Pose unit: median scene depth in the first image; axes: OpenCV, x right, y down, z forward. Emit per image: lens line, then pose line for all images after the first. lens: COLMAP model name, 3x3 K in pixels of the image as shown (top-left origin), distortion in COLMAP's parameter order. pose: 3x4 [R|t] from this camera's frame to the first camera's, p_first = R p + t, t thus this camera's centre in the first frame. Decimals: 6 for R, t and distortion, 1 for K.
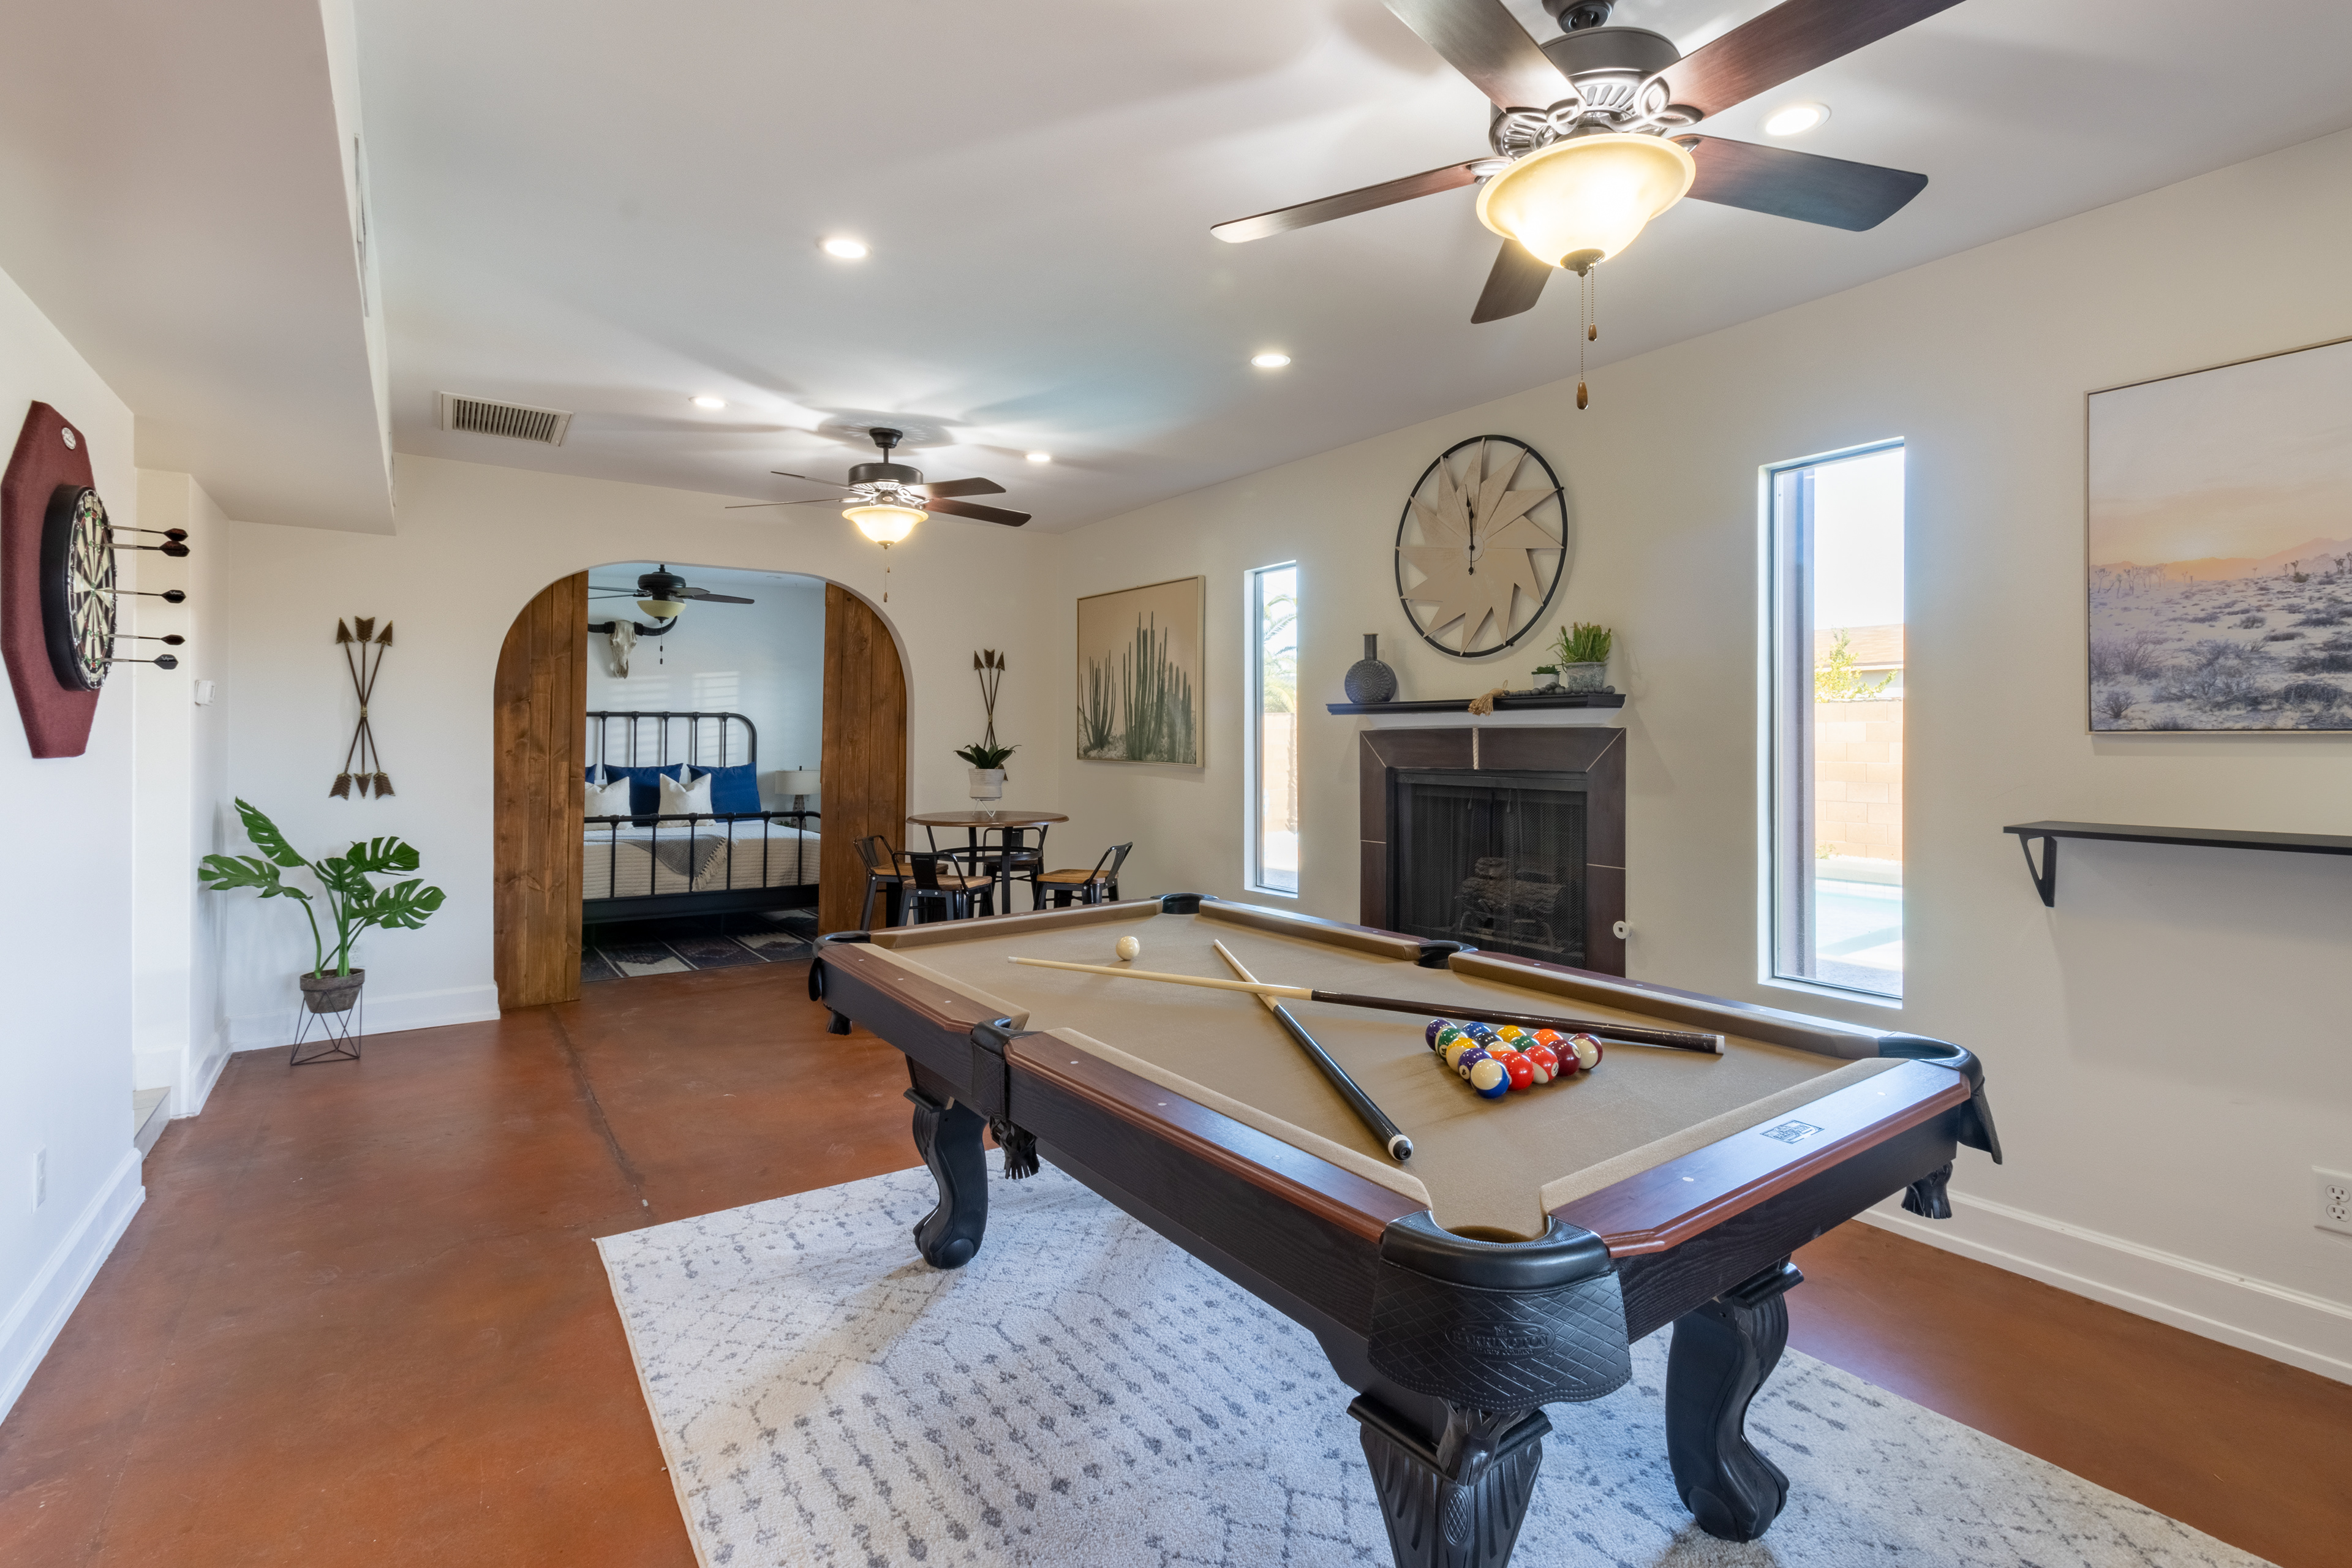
lens RADIAL K [[1106.1, 0, 1199.1], [0, 1106.1, 709.3], [0, 0, 1]] dist [0.005112, 0.000647]
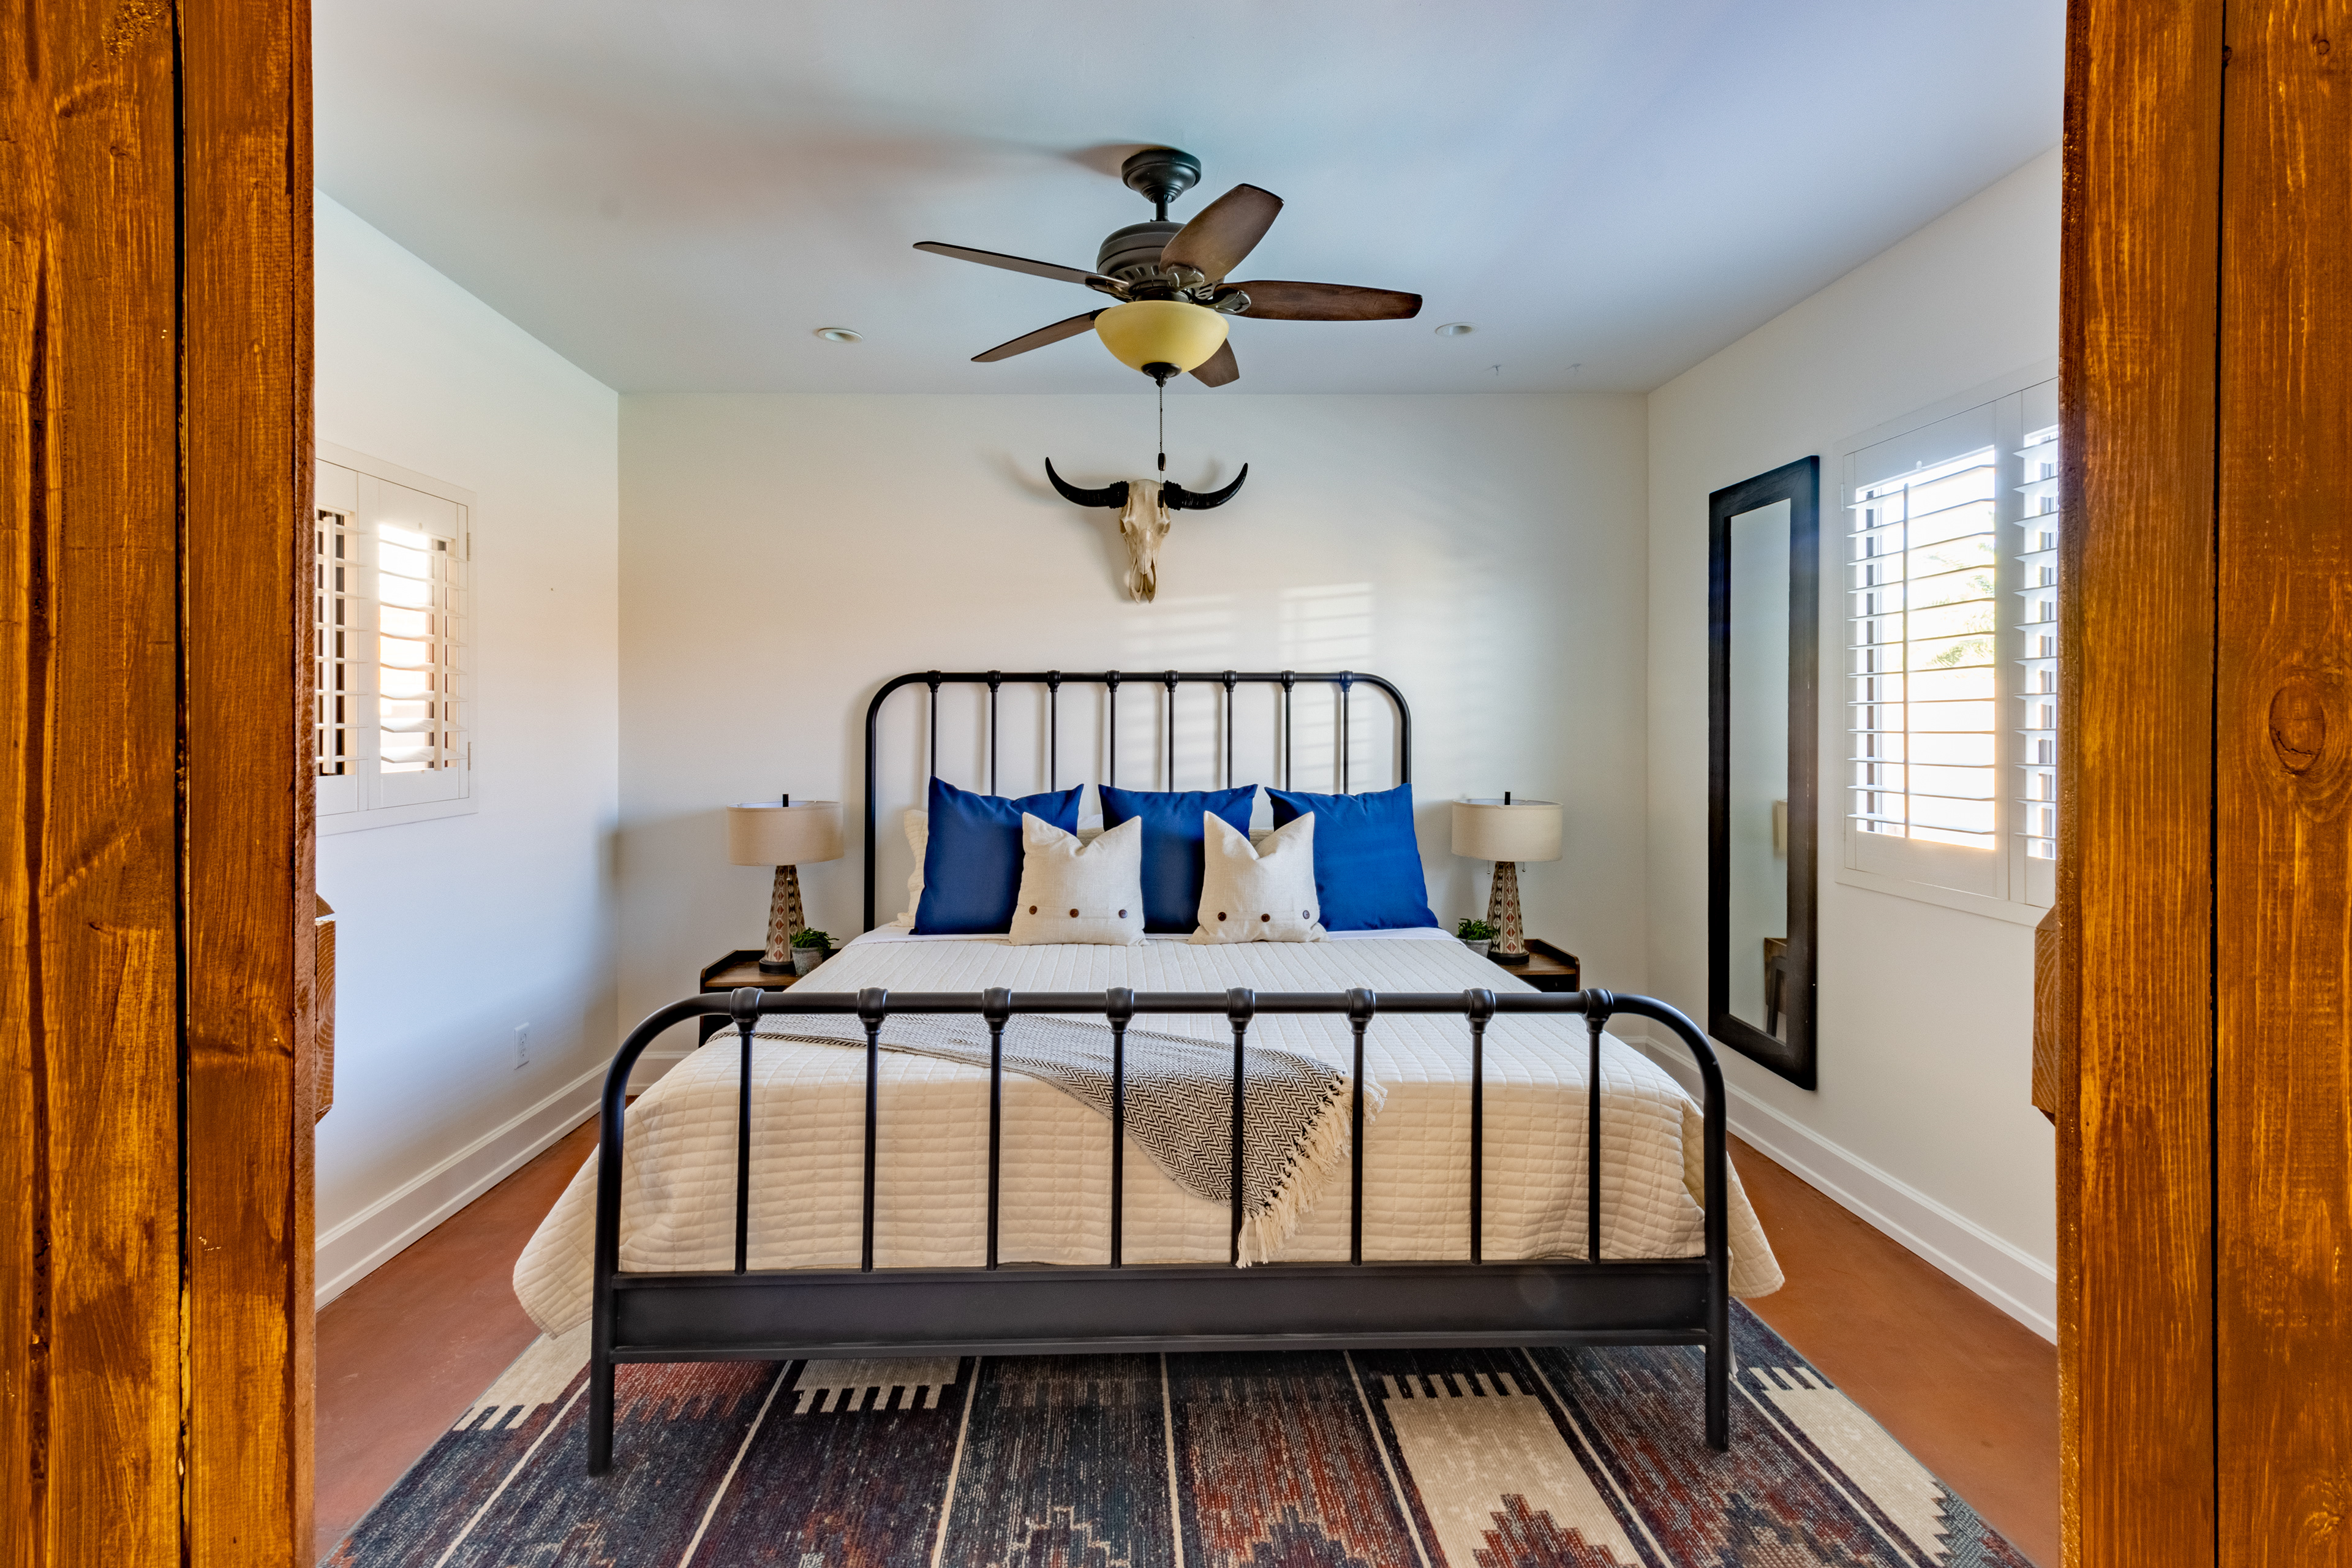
lens RADIAL K [[1106.1, 0, 1171.5], [0, 1106.1, 712.5], [0, 0, 1]] dist [0.005112, 0.000647]
pose [[0.843614, -0.003696, -0.536938, -0.346352], [0.011587, 0.999869, 0.011322, 0.019514], [0.536826, -0.015773, 0.843546, 0.818092]]
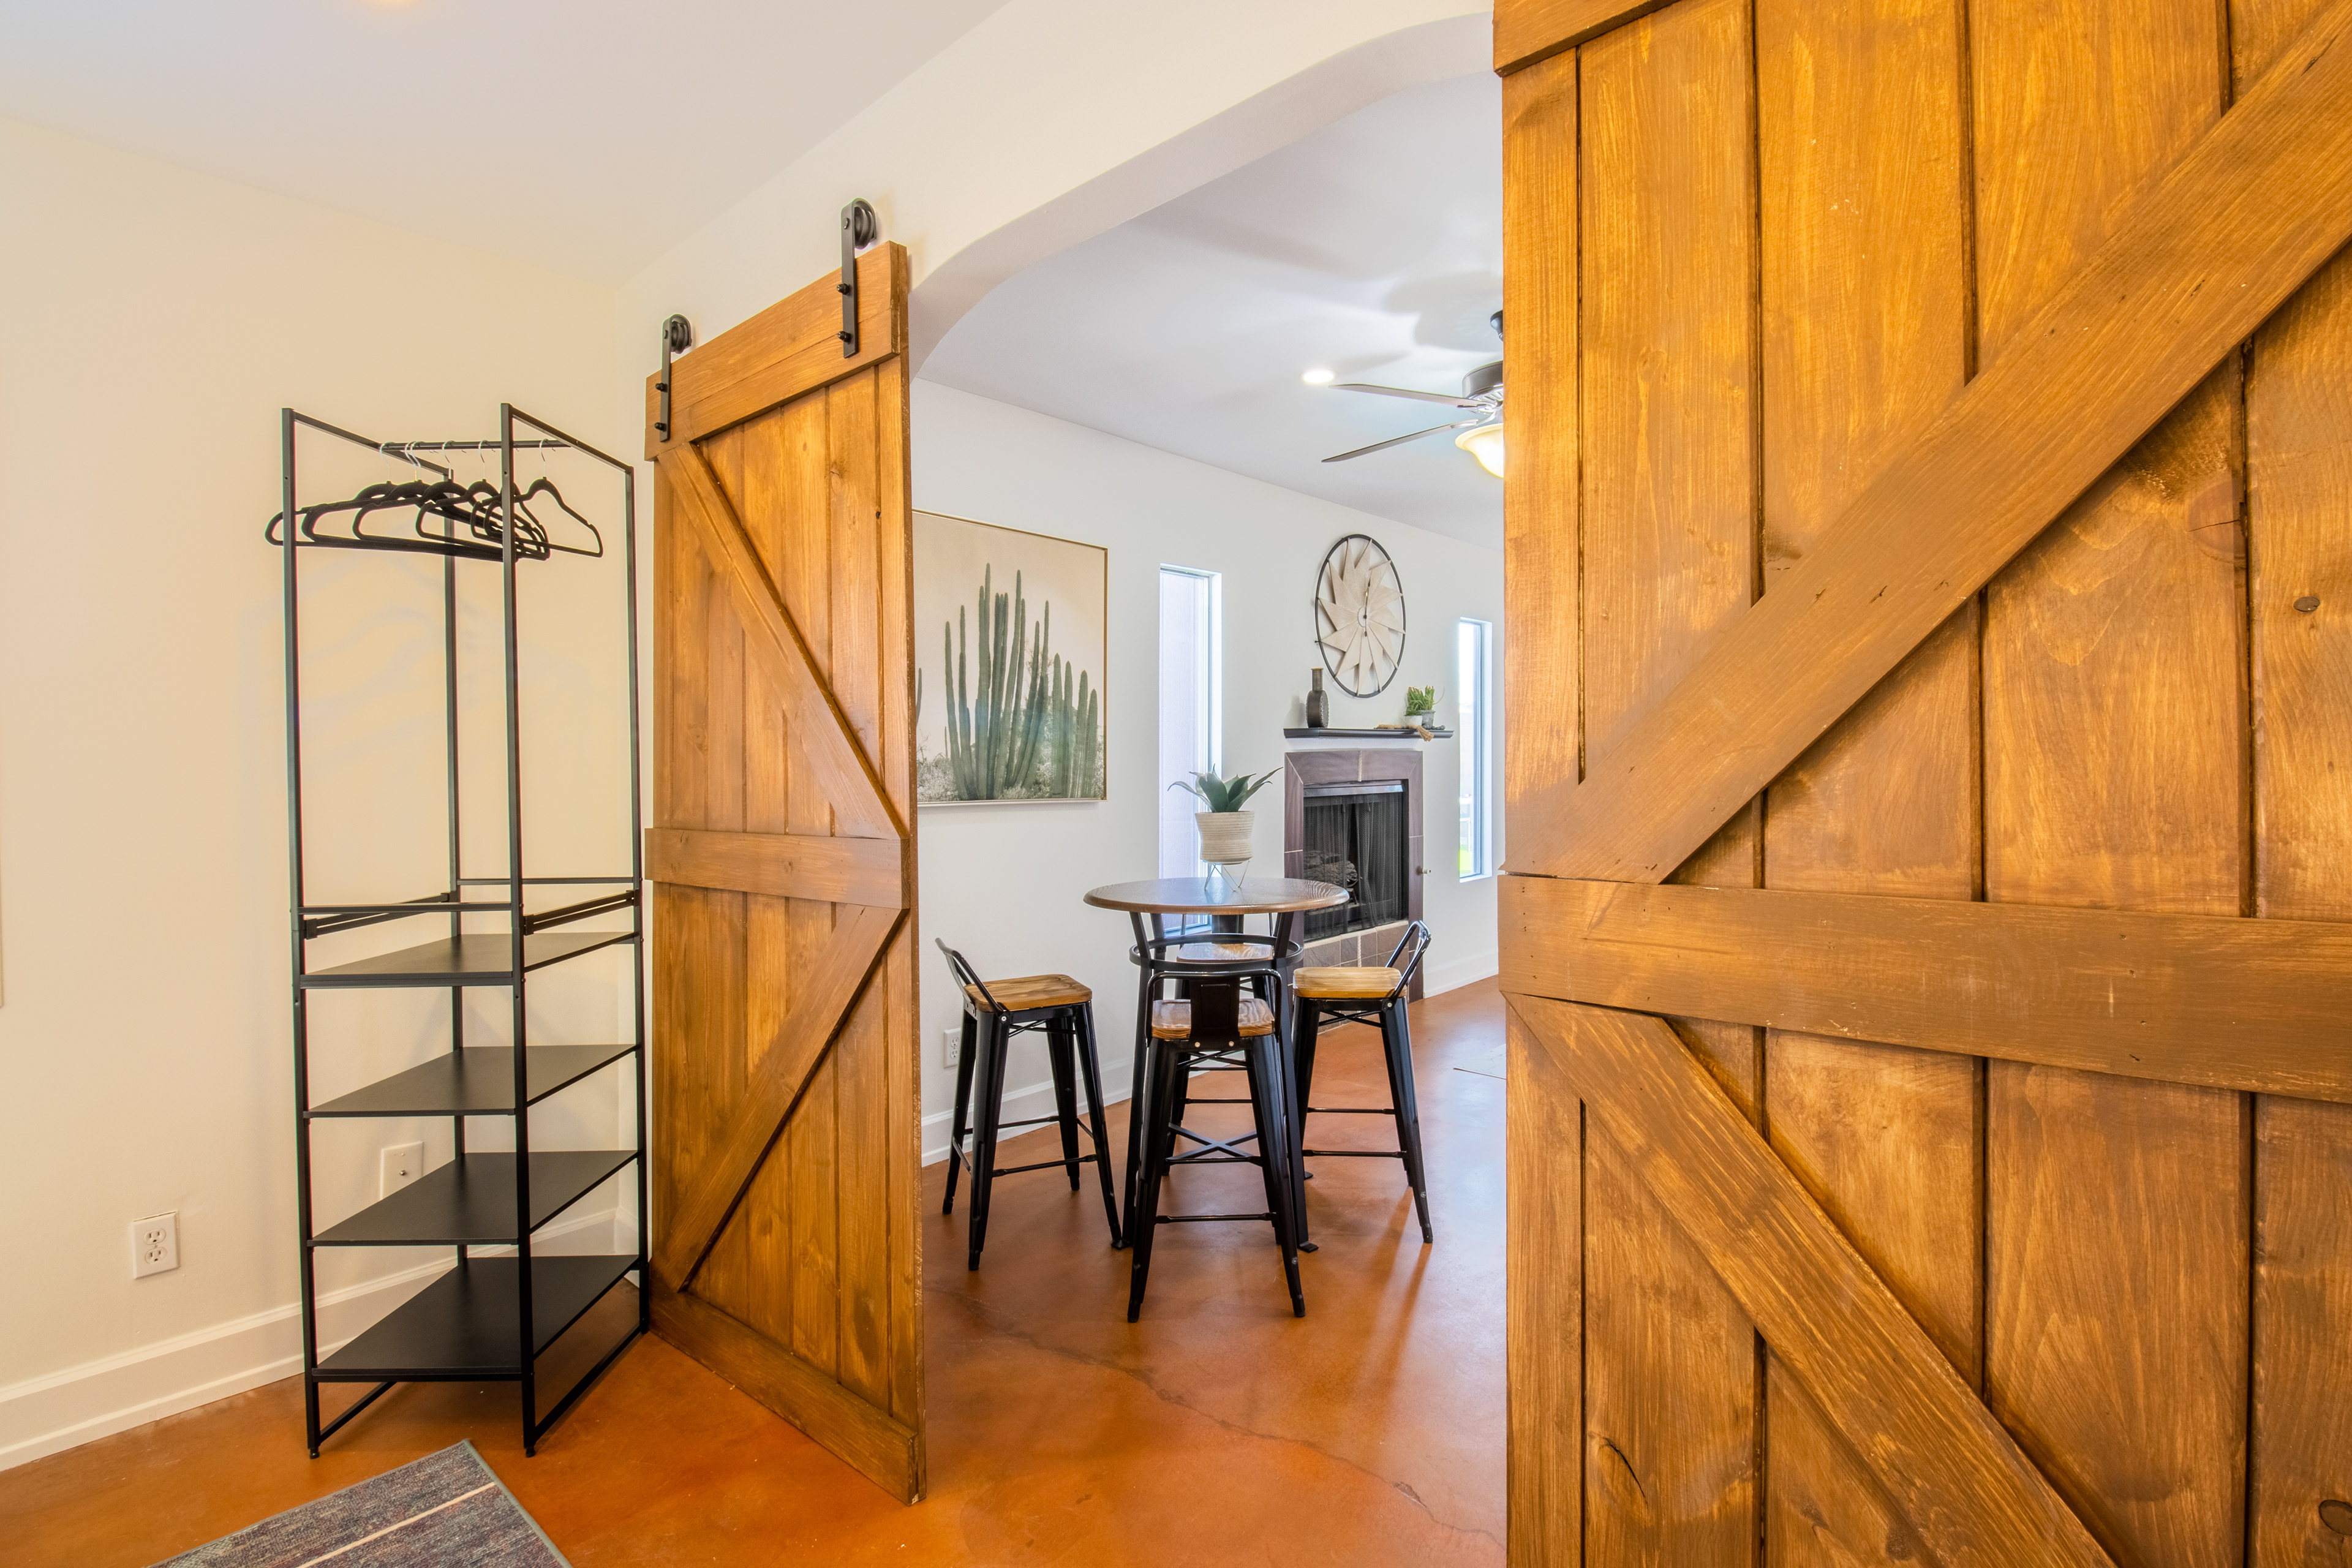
lens RADIAL K [[1106.1, 0, 1193.2], [0, 1106.1, 774.4], [0, 0, 1]] dist [0.005112, 0.000647]
pose [[-0.250607, 0.002999, 0.968084, -0.650696], [-0.001498, 0.999993, -0.003485, 0.031996], [-0.968088, -0.002323, -0.250601, 0.981360]]
